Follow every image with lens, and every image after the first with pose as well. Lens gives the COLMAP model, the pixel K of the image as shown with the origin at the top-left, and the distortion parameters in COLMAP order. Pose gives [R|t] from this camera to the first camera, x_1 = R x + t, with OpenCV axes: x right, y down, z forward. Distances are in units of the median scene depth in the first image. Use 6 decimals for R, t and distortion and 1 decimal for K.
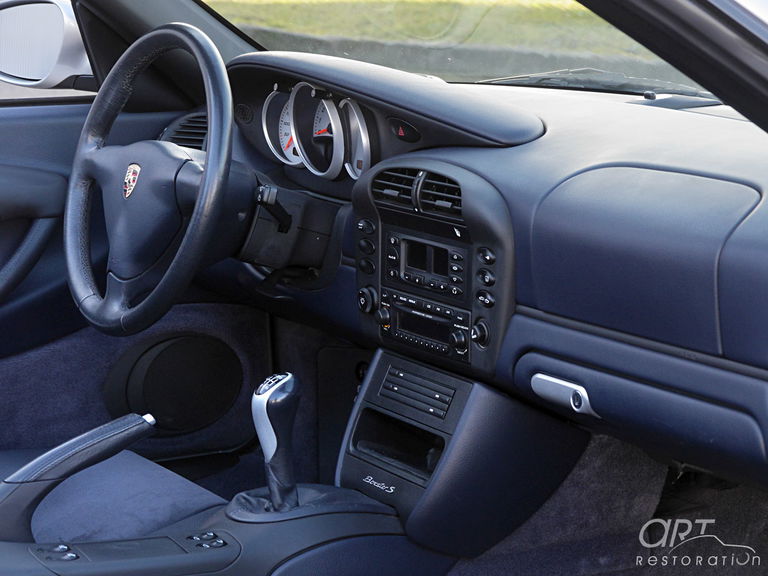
lens RADIAL K [[2149.2, 0, 384.2], [0, 2149.2, 288.2], [0, 0, 1]] dist [-0.066462, 0.000000]
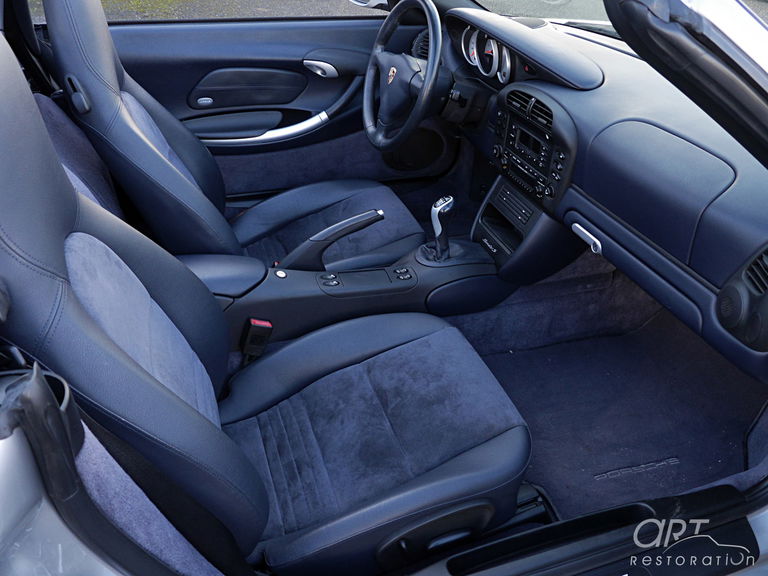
lens RADIAL K [[637.9, 0, 382.8], [0, 637.9, 286.6], [0, 0, 1]] dist [-0.052617, -0.000727]
pose [[0.977458, 0.145266, -0.153209, -0.003091], [-0.074883, 0.917025, 0.391737, -0.108617], [0.197402, -0.371434, 0.907232, 0.389442]]
